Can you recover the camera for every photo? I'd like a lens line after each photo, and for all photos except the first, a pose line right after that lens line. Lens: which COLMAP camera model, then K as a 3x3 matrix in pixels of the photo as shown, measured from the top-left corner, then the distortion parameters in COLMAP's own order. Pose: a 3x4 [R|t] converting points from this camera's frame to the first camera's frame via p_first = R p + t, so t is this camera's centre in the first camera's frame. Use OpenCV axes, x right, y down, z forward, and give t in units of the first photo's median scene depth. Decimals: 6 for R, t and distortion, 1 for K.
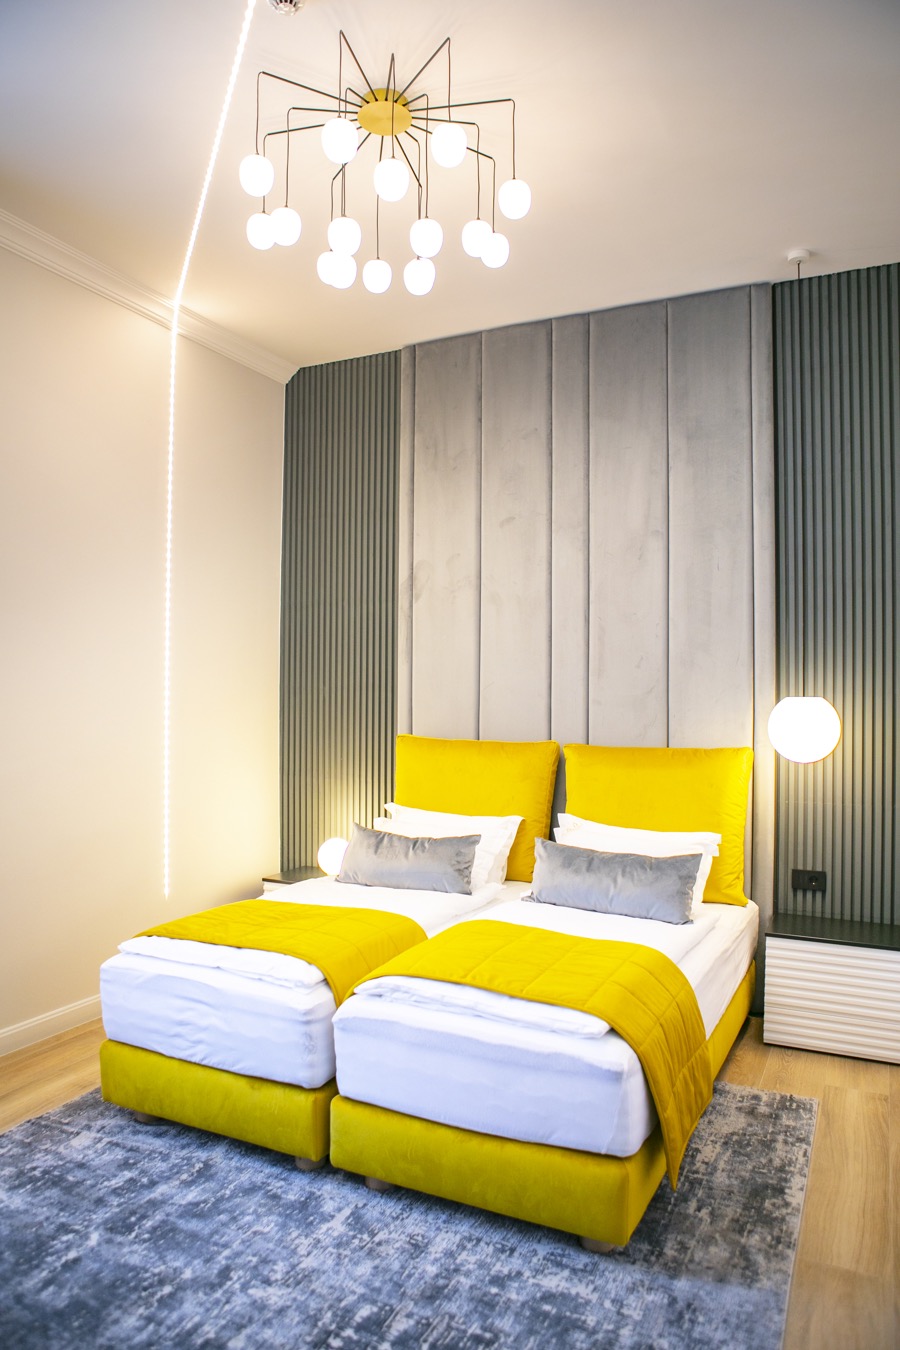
lens RADIAL K [[911.5, 0, 451.4], [0, 911.5, 675.7], [0, 0, 1]] dist [-0.048760, 0.014084]
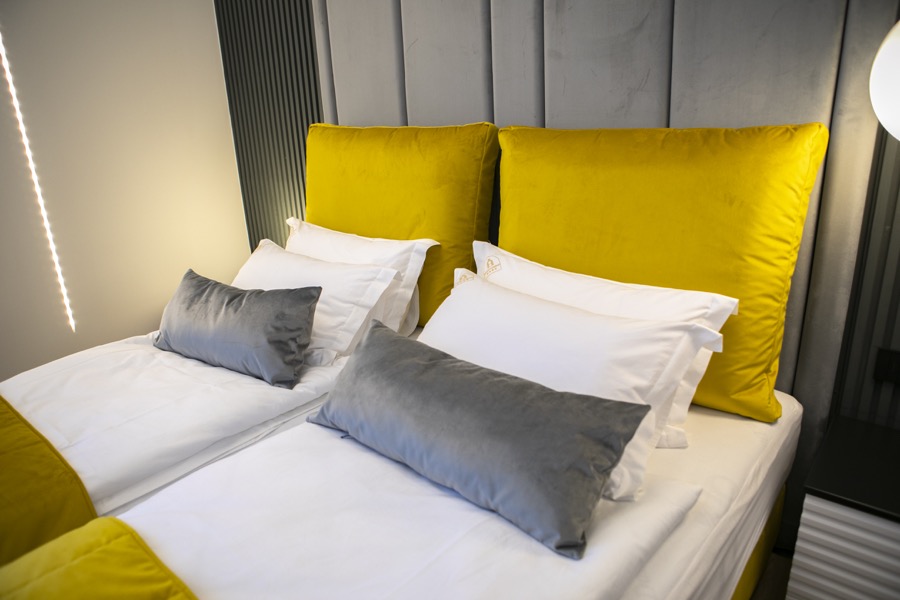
lens RADIAL K [[607.7, 0, 449.9], [0, 607.7, 300.1], [0, 0, 1]] dist [-0.048760, 0.014084]
pose [[0.972368, 0.018803, -0.232695, 0.207925], [0.059406, 0.944011, 0.324522, 0.054462], [0.225769, -0.329378, 0.916809, 0.621366]]
